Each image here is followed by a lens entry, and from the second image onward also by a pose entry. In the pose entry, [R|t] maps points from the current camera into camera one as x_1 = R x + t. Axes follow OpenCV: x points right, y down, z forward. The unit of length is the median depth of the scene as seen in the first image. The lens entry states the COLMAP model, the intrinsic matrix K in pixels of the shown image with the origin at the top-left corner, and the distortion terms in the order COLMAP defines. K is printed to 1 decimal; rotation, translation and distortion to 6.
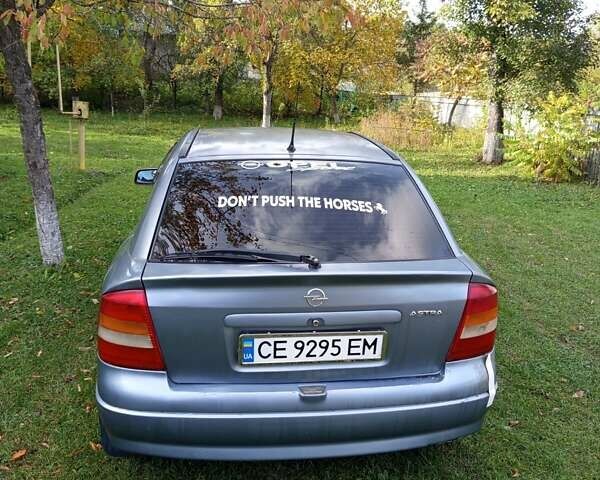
lens RADIAL K [[563.5, 0, 300.9], [0, 563.5, 238.8], [0, 0, 1]] dist [0.138494, -0.269956]
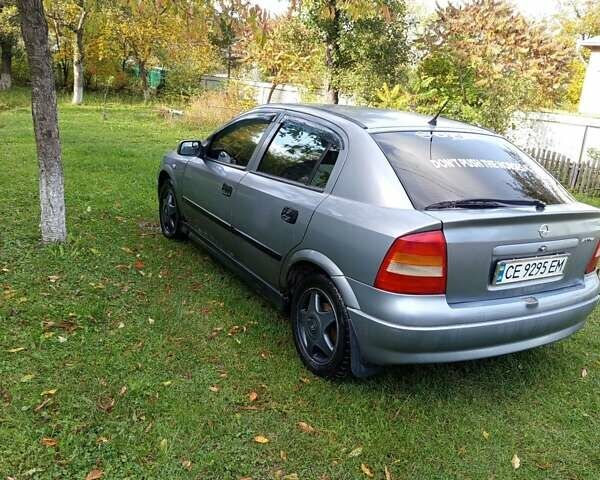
lens RADIAL K [[563.5, 0, 300.9], [0, 563.5, 238.8], [0, 0, 1]] dist [0.138494, -0.269956]
pose [[0.916947, -0.051025, 0.395733, -1.012056], [0.038359, 0.998469, 0.039859, 0.043088], [-0.397161, -0.021368, 0.917500, -0.039633]]
